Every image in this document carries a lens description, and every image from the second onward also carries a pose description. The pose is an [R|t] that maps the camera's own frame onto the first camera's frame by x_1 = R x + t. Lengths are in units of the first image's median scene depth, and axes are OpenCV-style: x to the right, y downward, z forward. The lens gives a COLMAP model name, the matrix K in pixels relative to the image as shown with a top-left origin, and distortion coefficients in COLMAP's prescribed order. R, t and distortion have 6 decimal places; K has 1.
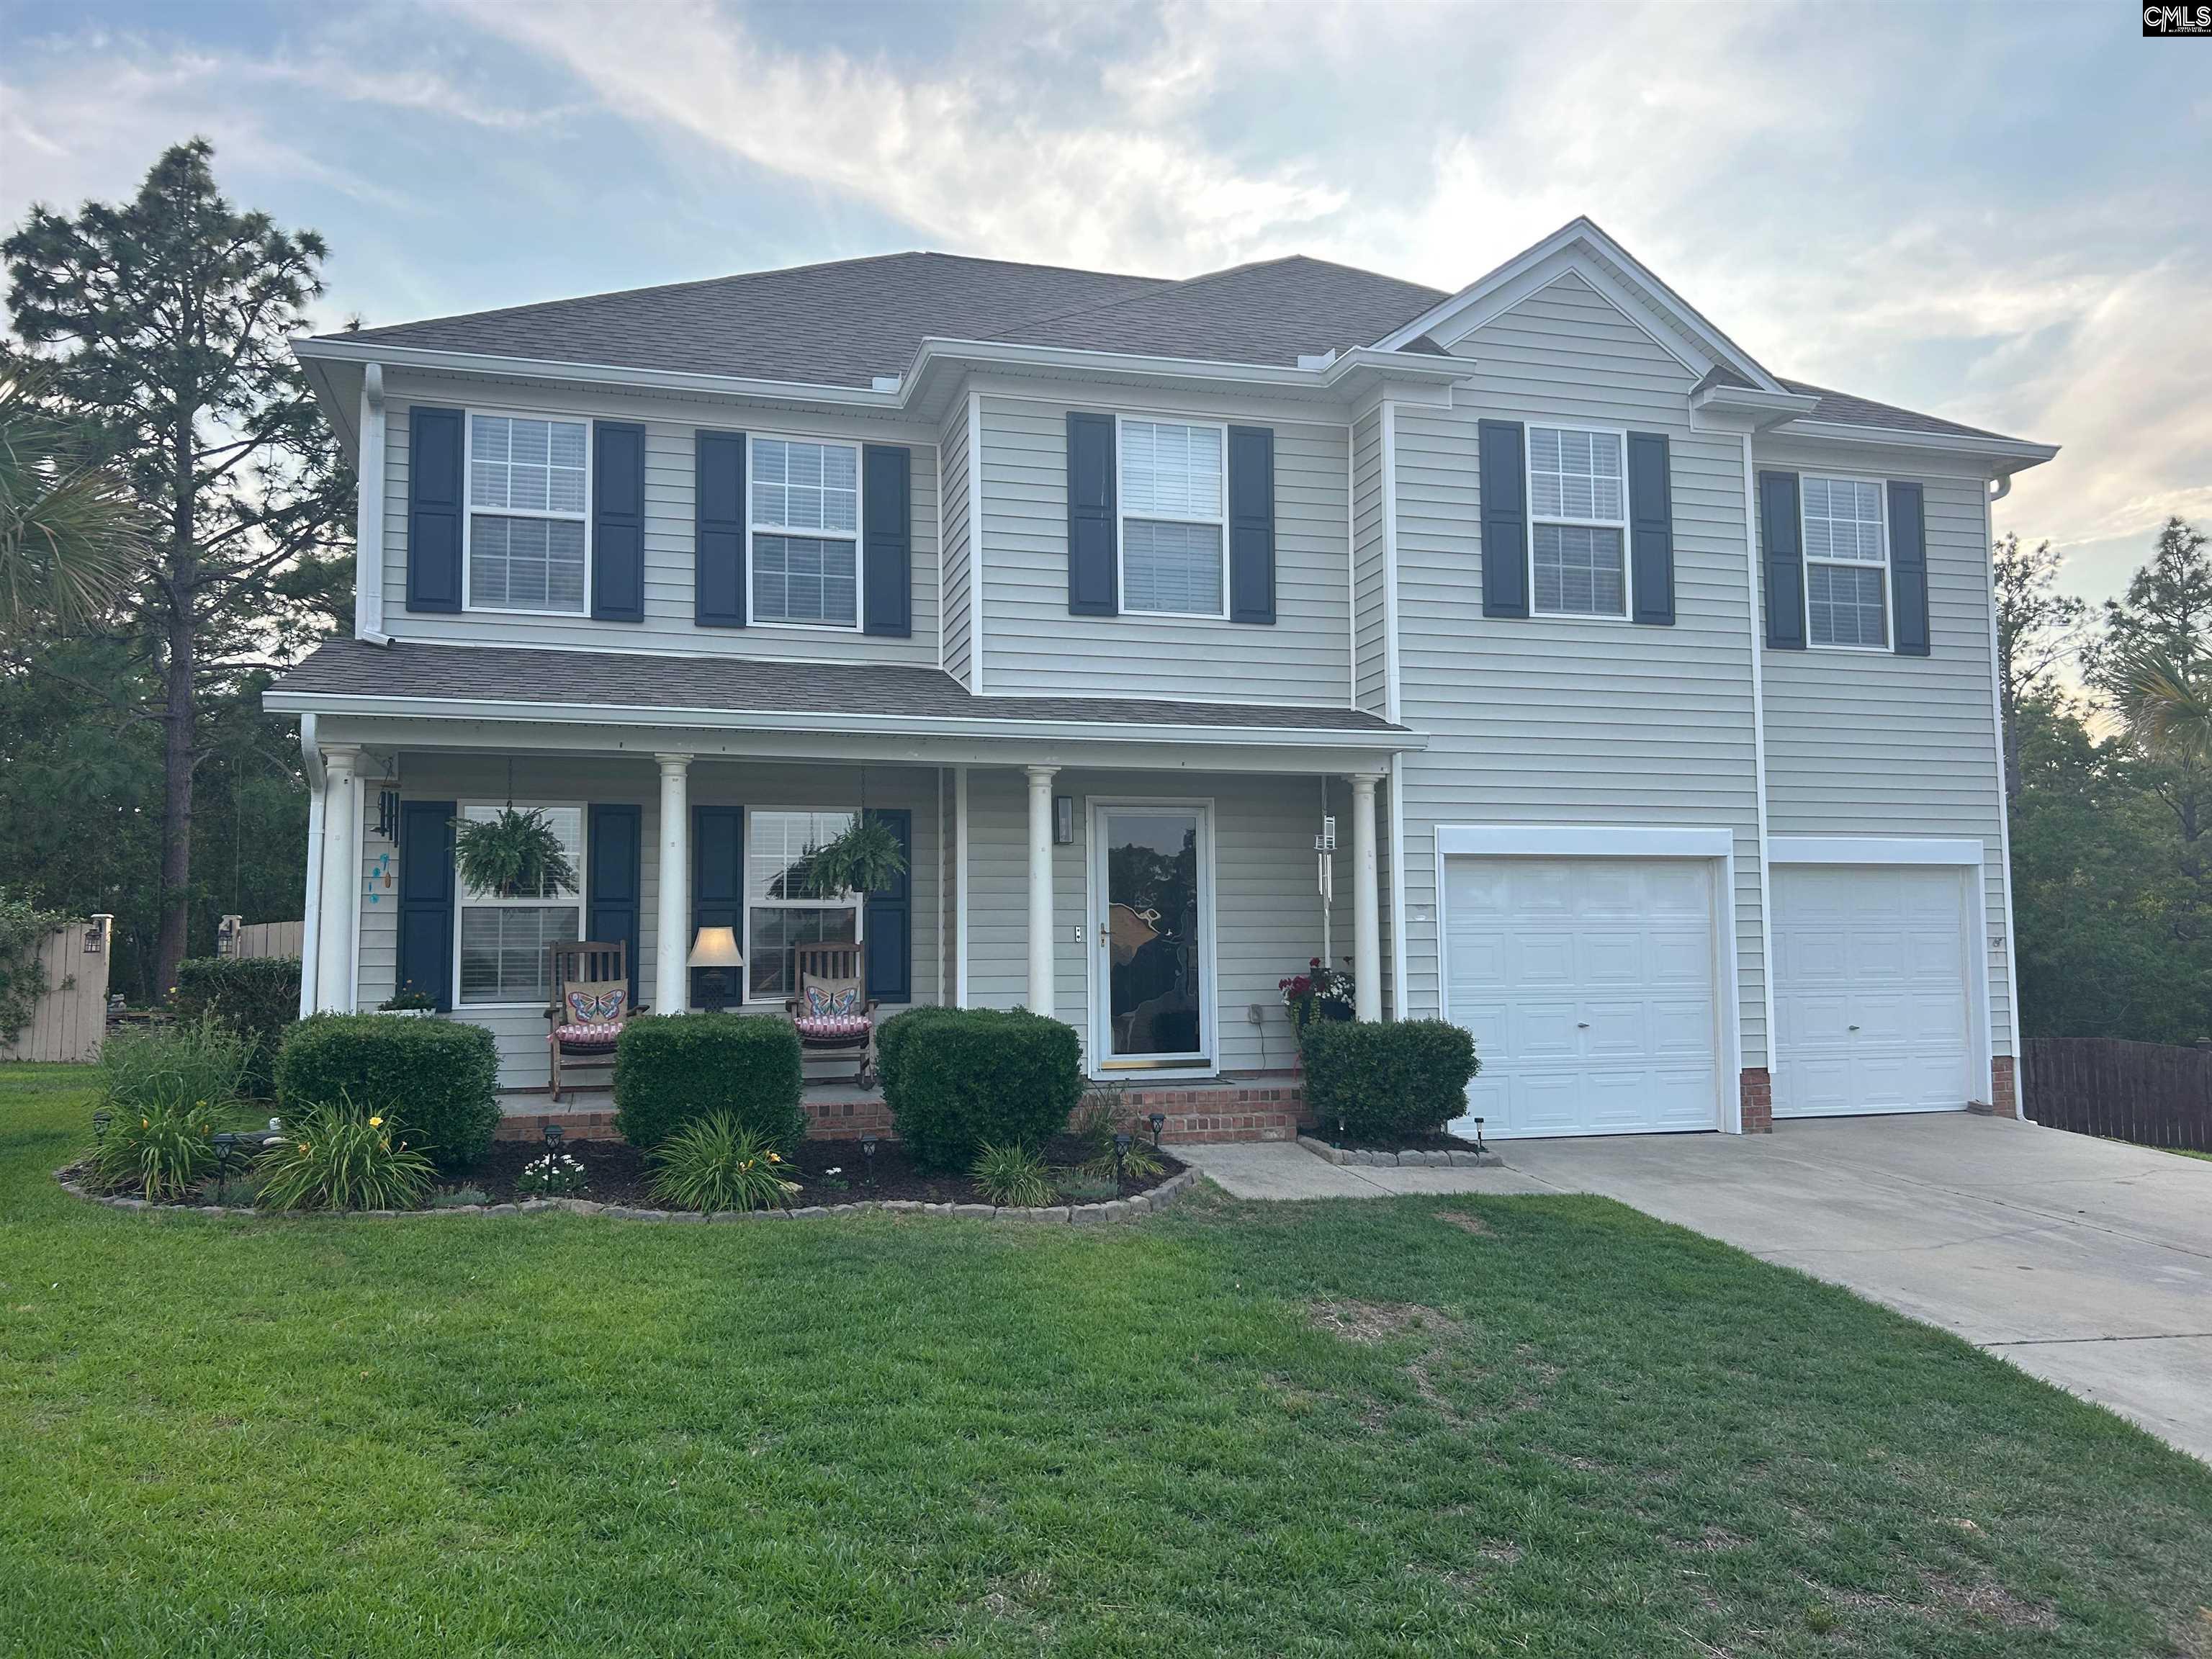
lens RADIAL K [[1647.3, 0, 1116.0], [0, 1647.3, 834.0], [0, 0, 1]] dist [0.055234, -0.063064]
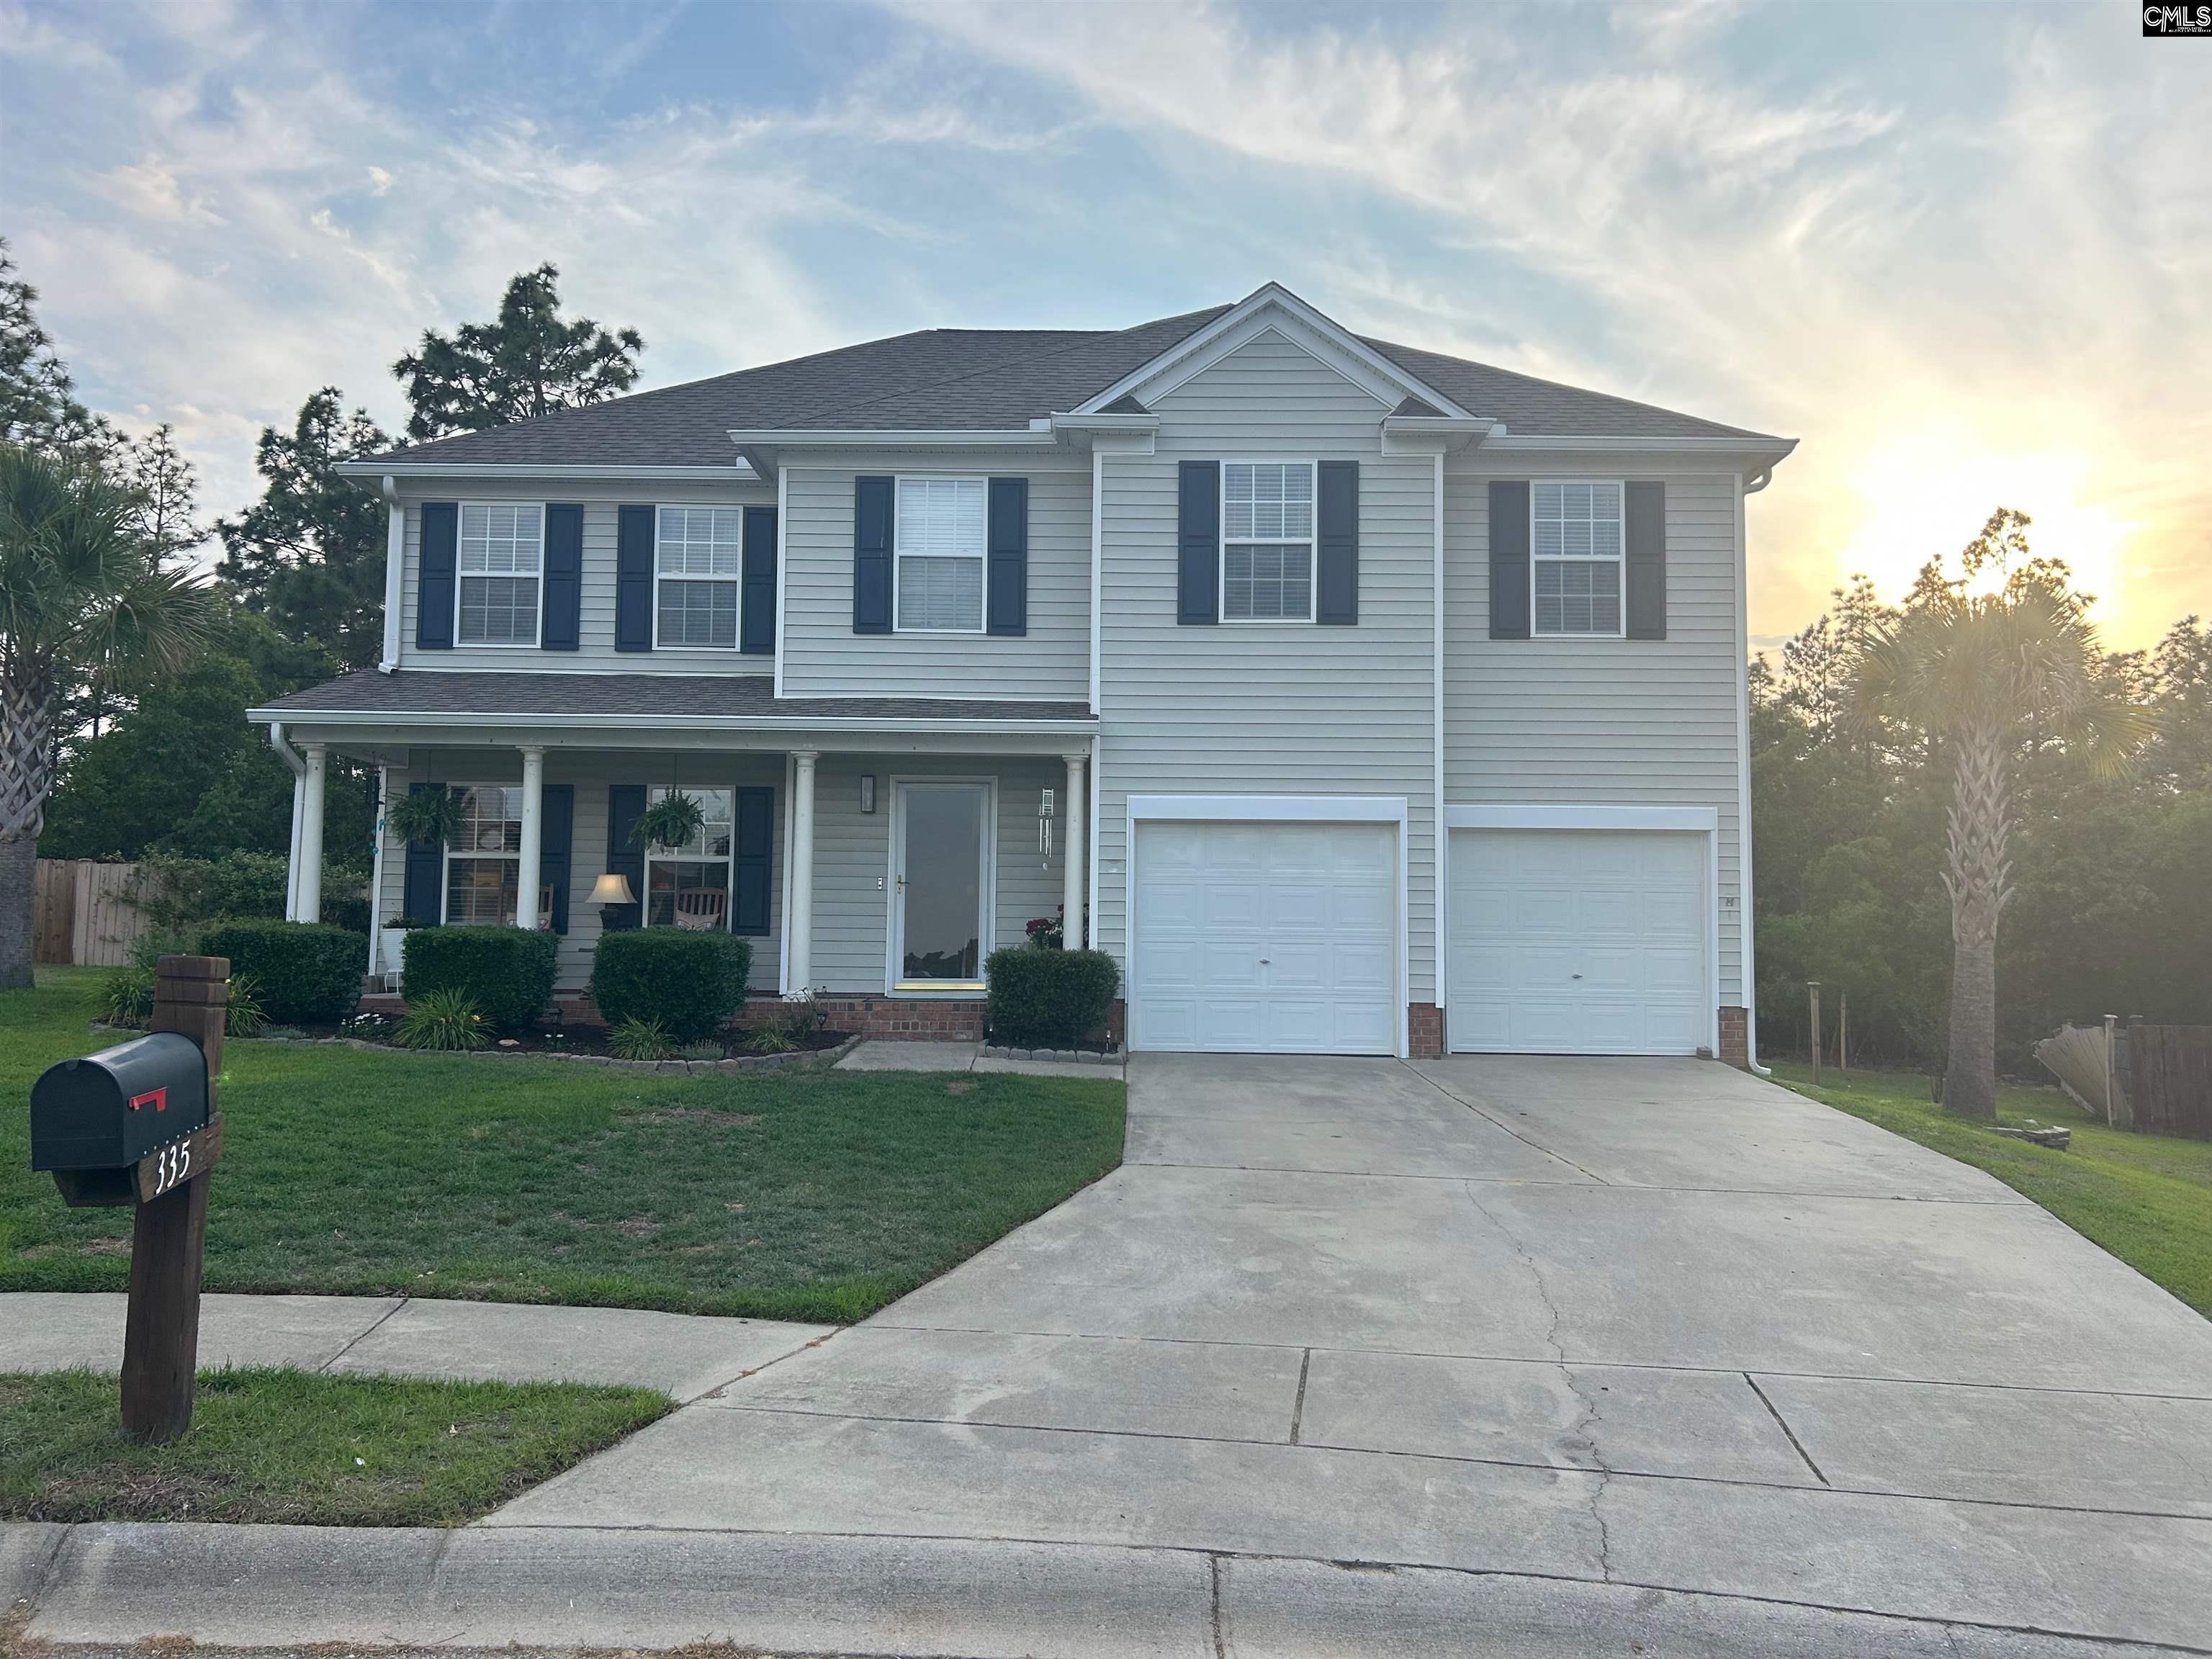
lens RADIAL K [[1647.3, 0, 1104.1], [0, 1647.3, 842.0], [0, 0, 1]] dist [0.055234, -0.063064]
pose [[0.956269, 0.002419, -0.292478, 0.519187], [0.001935, 0.999892, 0.014597, 0.010846], [0.292482, -0.014524, 0.956161, -0.176042]]
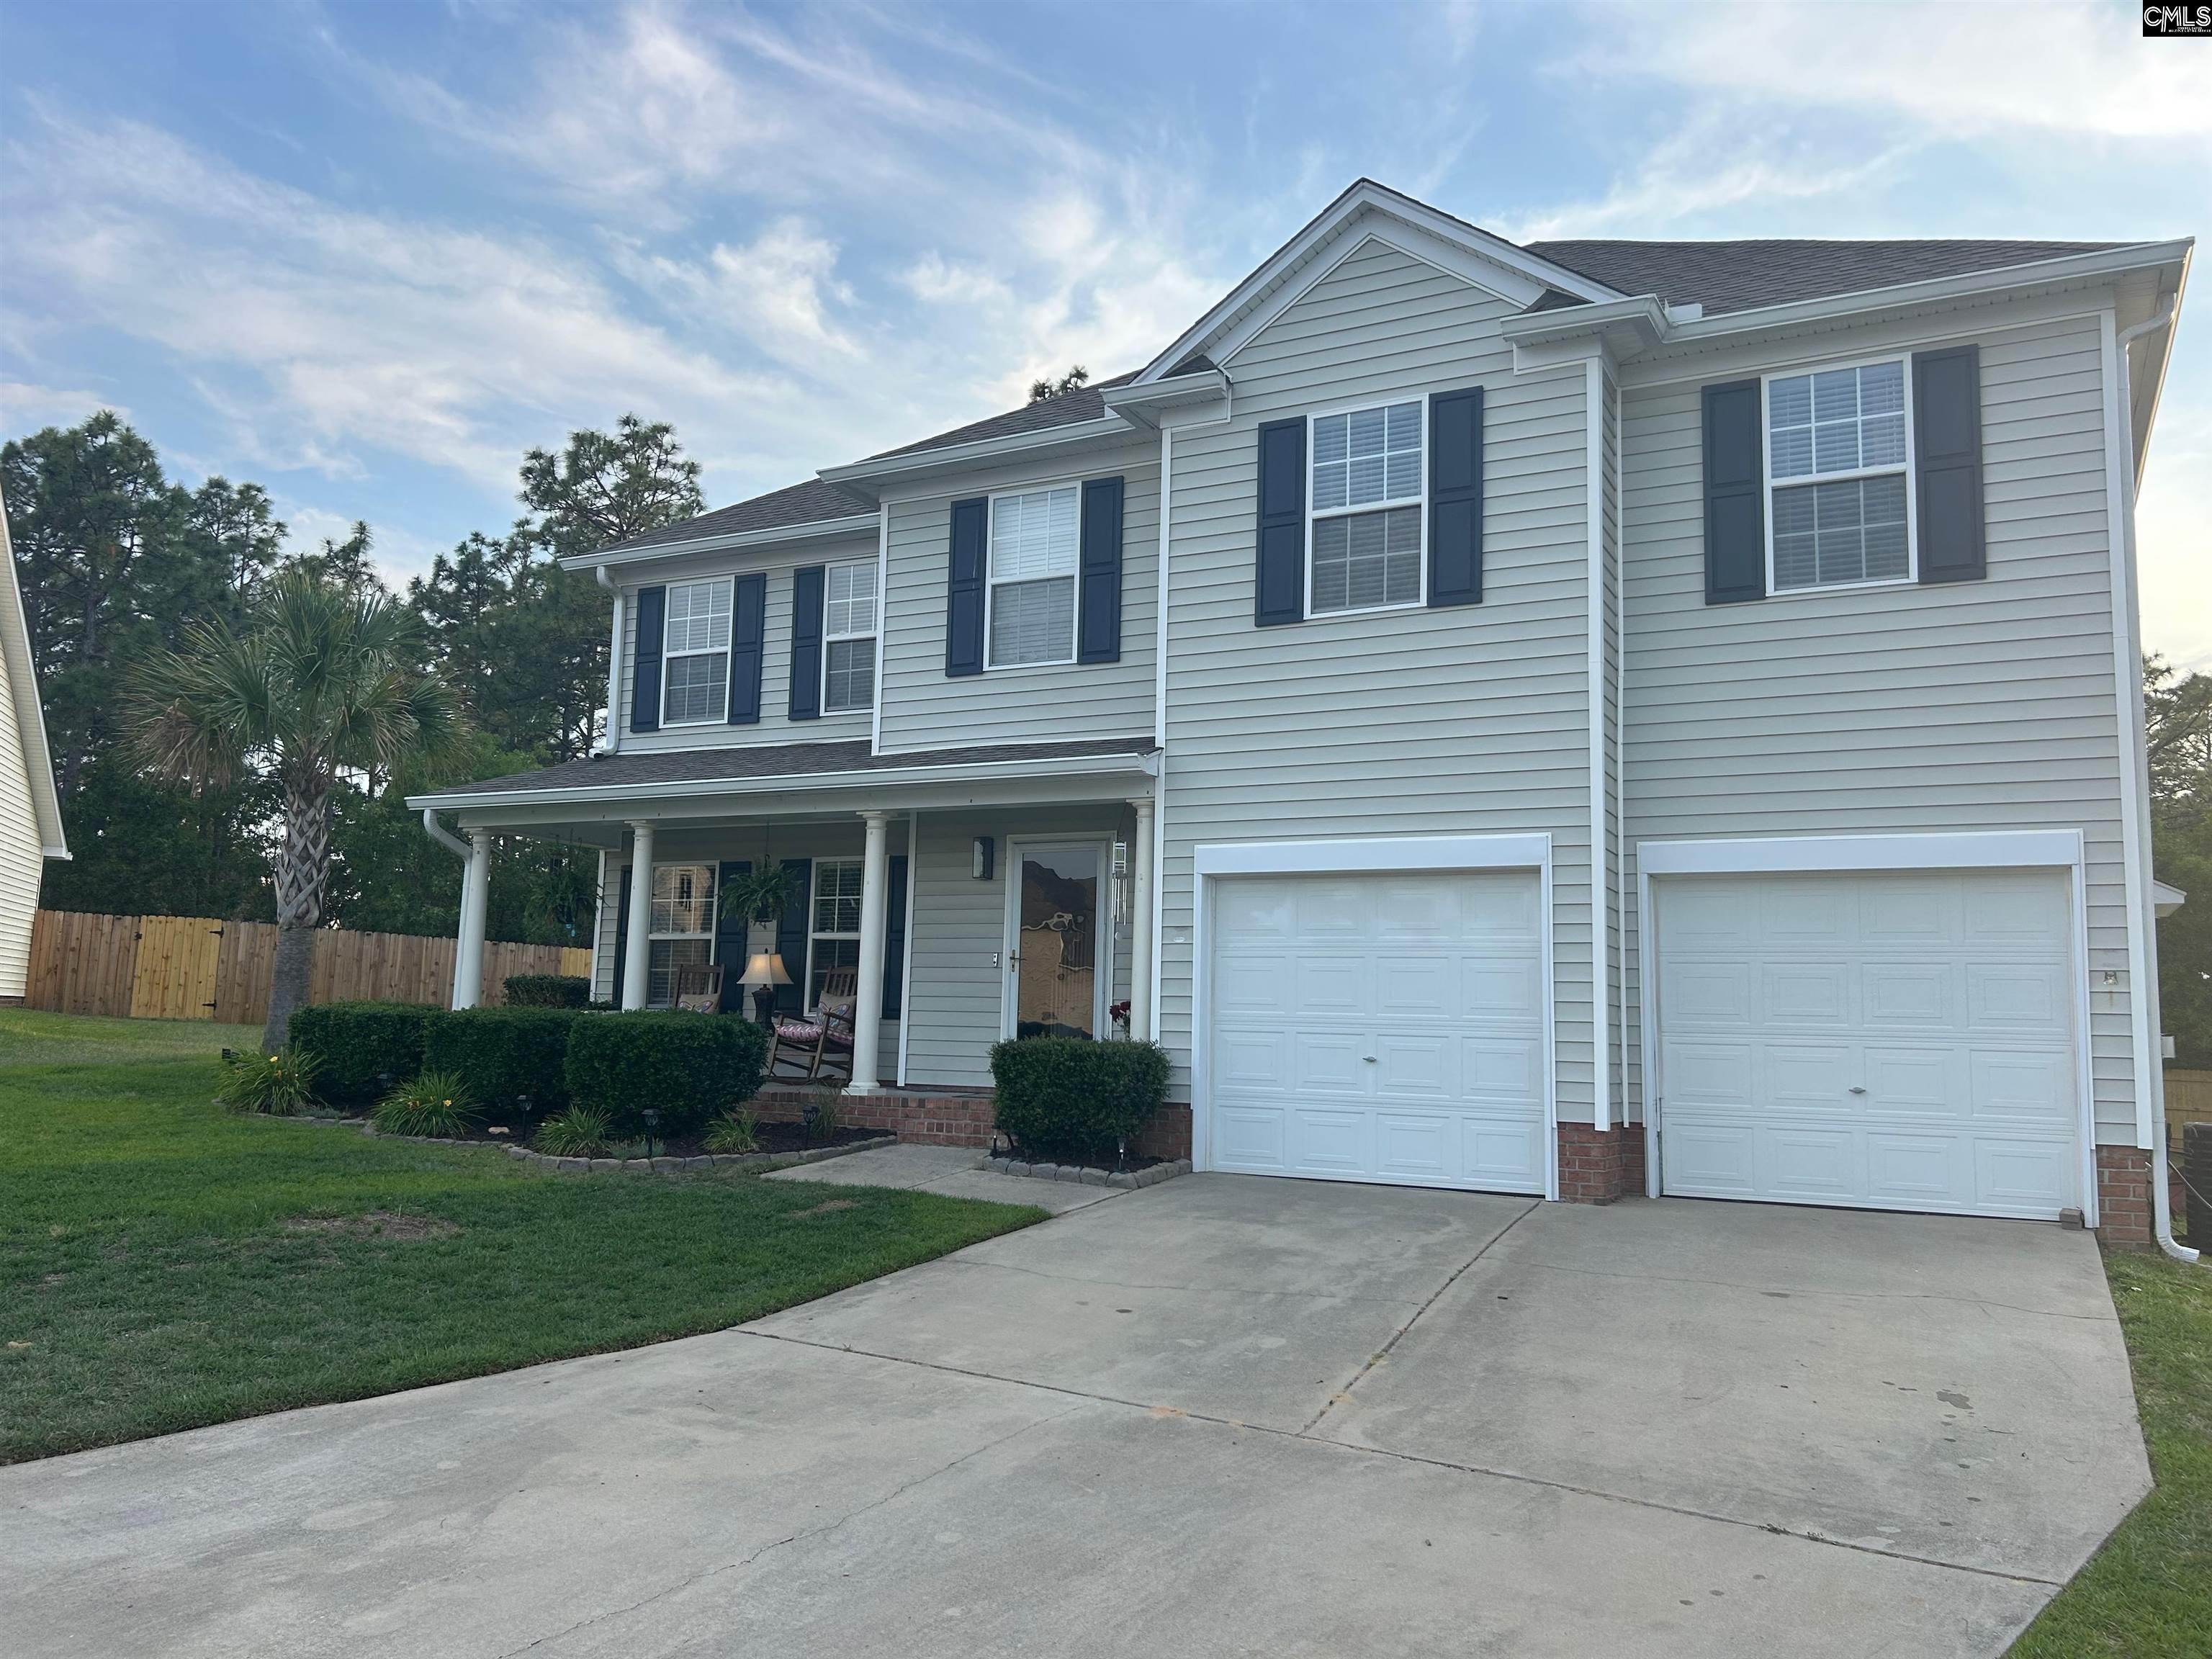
lens RADIAL K [[1647.3, 0, 1118.9], [0, 1647.3, 840.3], [0, 0, 1]] dist [0.055234, -0.063064]
pose [[0.719029, -0.051800, -0.693047, 0.812605], [0.024655, 0.998492, -0.049050, 0.036851], [0.694543, 0.018181, 0.719222, 0.253665]]
